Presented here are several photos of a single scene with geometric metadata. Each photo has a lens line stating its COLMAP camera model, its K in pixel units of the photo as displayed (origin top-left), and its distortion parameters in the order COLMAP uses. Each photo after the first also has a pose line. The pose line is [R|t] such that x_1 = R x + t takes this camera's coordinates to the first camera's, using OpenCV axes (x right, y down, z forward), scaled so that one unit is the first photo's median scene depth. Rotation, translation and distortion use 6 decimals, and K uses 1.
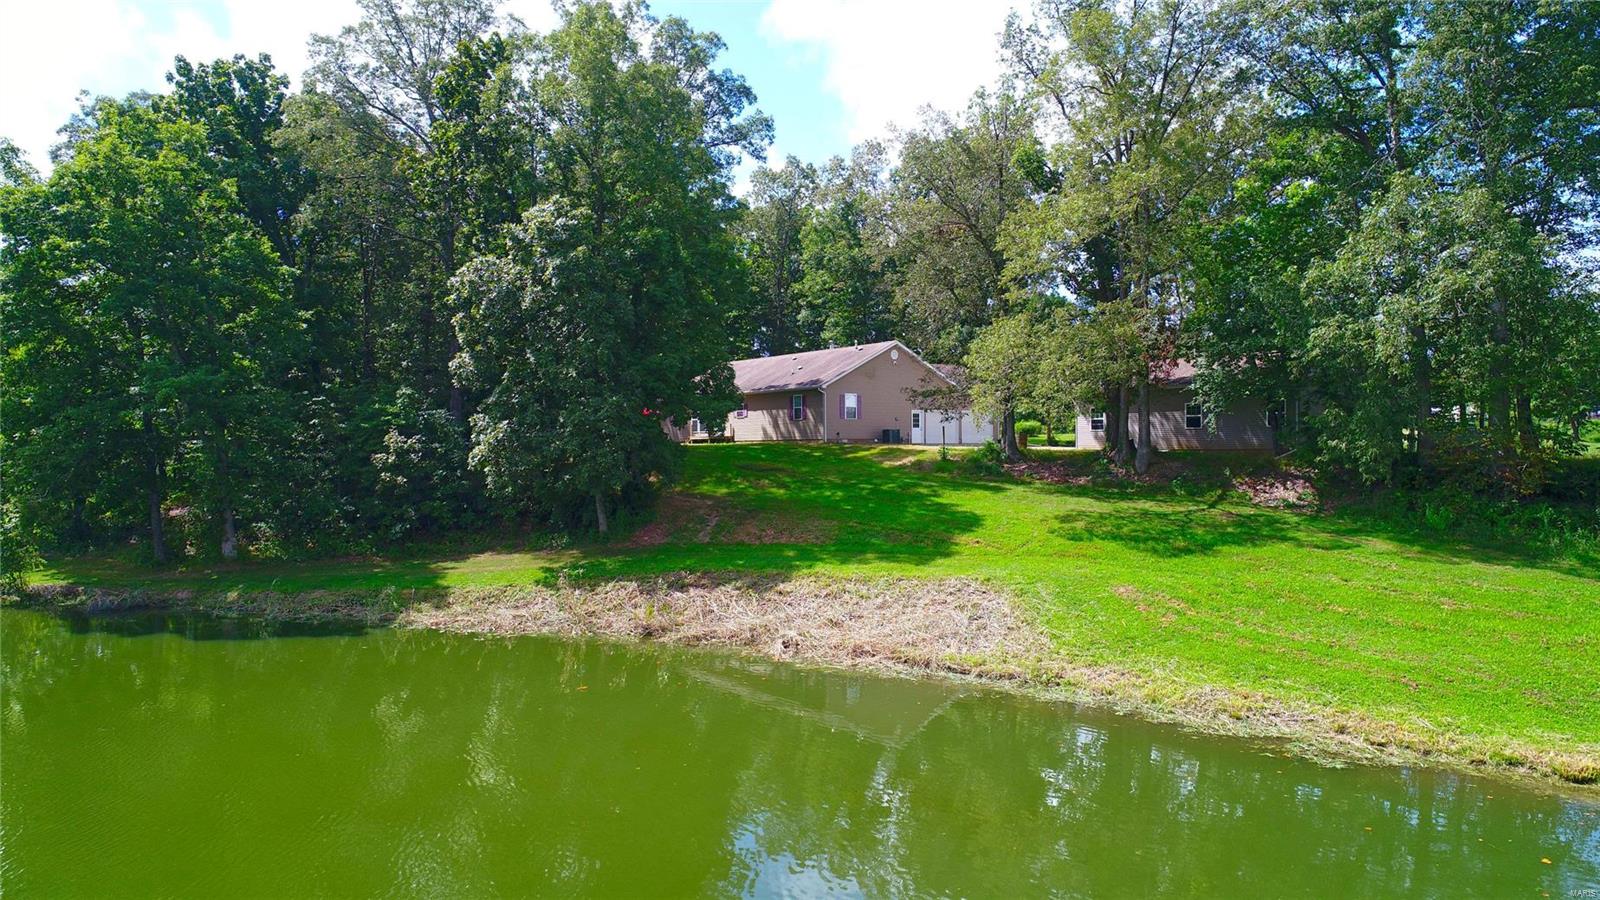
lens RADIAL K [[1085.2, 0, 803.3], [0, 1085.2, 448.5], [0, 0, 1]] dist [-0.009260, 0.008441]
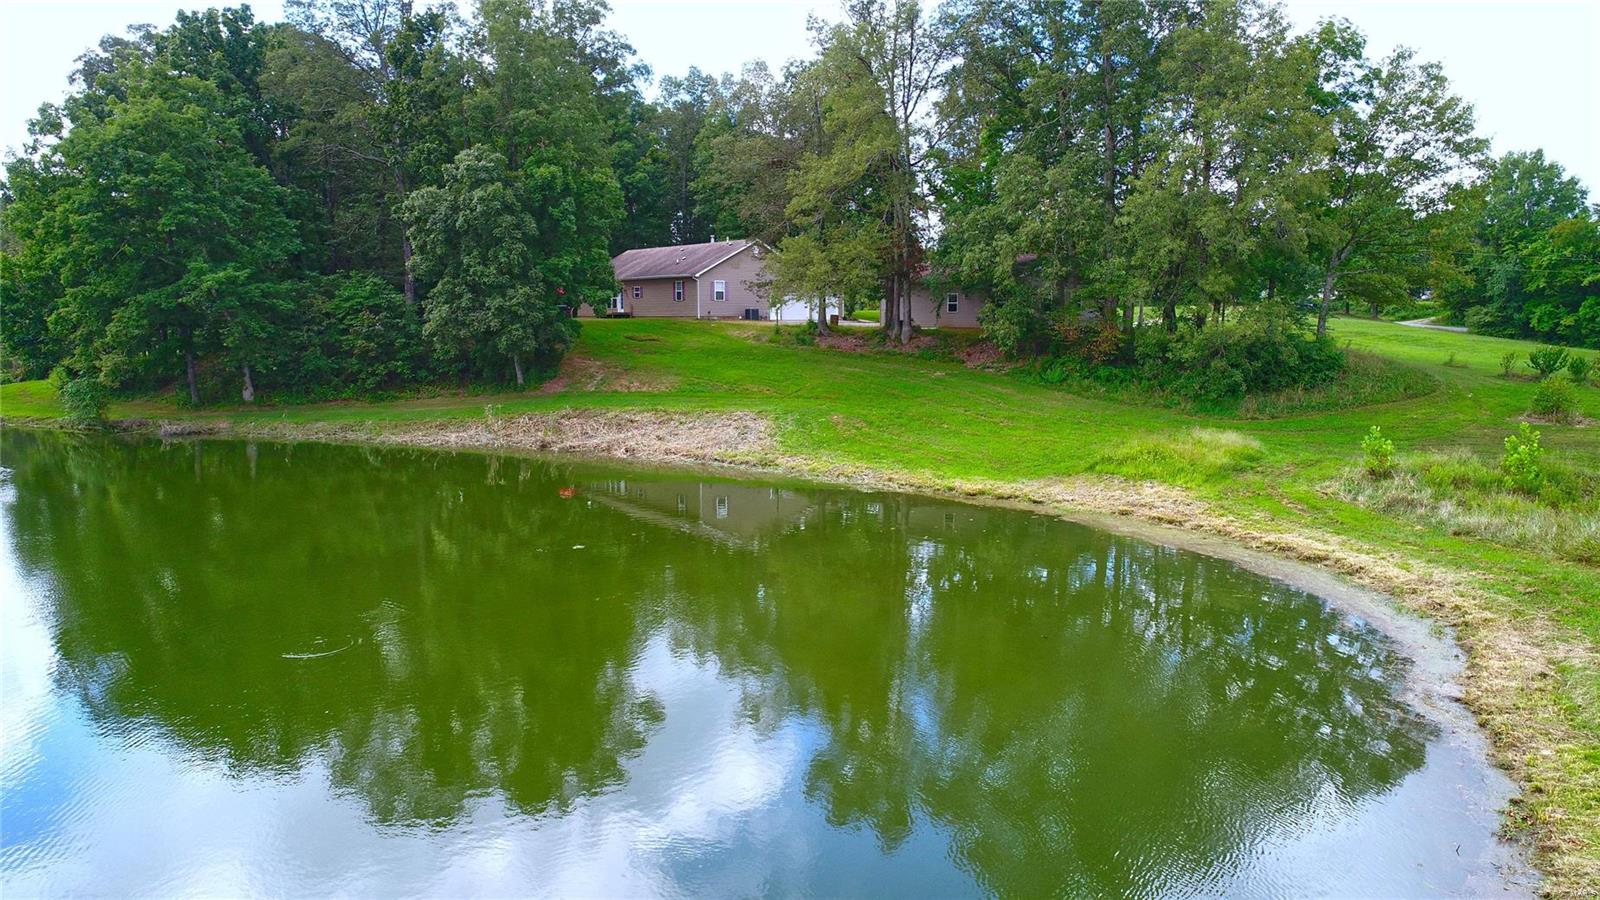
lens RADIAL K [[1085.2, 0, 798.2], [0, 1085.2, 455.6], [0, 0, 1]] dist [-0.009260, 0.008441]
pose [[0.999270, 0.003596, 0.038040, 0.126144], [-0.008383, 0.991937, 0.126454, -0.011905], [-0.037278, -0.126681, 0.991243, -0.433016]]
